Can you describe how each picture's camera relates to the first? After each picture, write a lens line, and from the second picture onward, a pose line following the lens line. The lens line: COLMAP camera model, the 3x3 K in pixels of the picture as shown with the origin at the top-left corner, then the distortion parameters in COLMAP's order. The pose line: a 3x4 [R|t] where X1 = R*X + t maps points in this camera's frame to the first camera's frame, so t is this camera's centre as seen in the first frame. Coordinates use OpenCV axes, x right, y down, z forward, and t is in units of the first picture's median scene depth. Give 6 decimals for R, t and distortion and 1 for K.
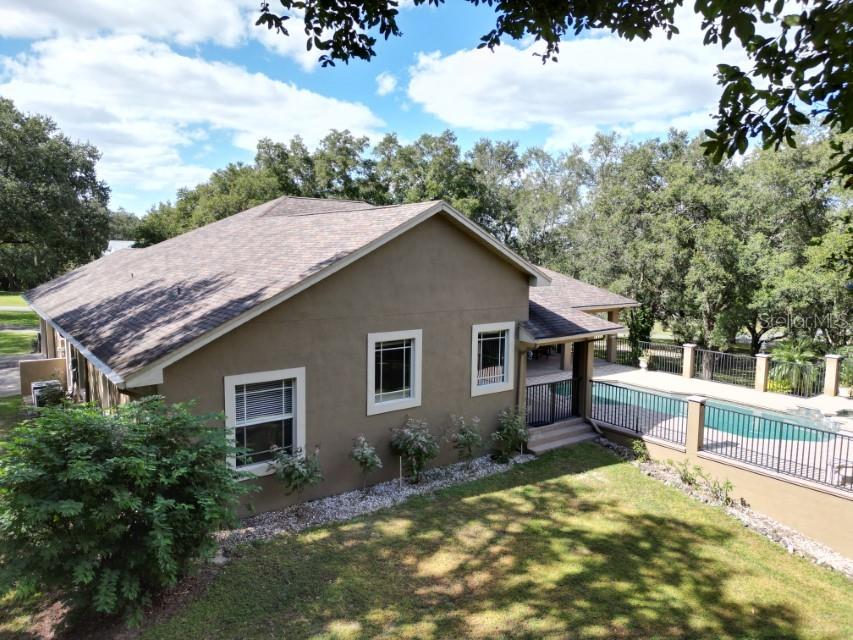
lens RADIAL K [[604.1, 0, 426.5], [0, 604.1, 320.0], [0, 0, 1]] dist [0.077930, -0.079298]
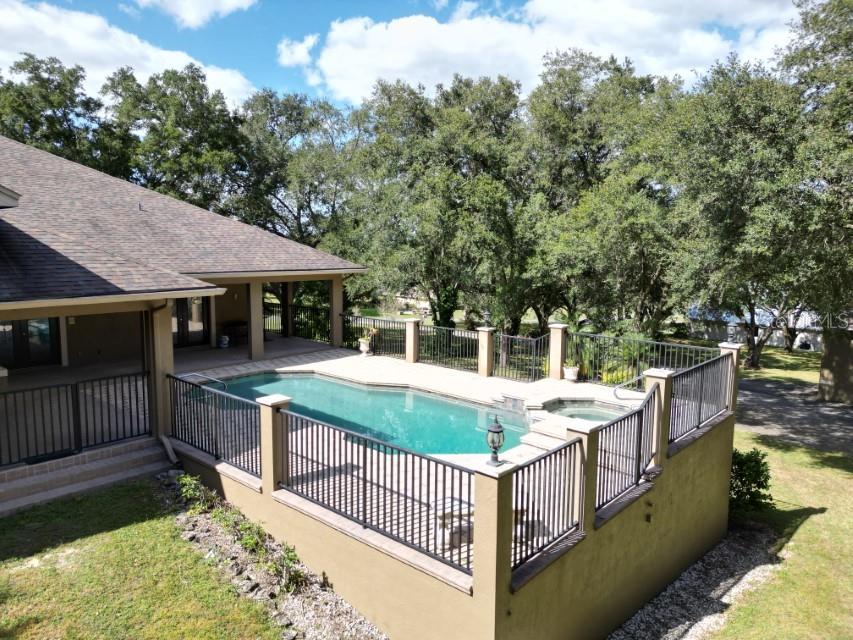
lens RADIAL K [[604.1, 0, 426.5], [0, 604.1, 320.0], [0, 0, 1]] dist [0.077930, -0.079298]
pose [[0.980735, -0.026614, 0.193520, 0.287341], [0.024037, 0.999588, 0.015657, 0.028892], [-0.193857, -0.010704, 0.980971, 0.246032]]
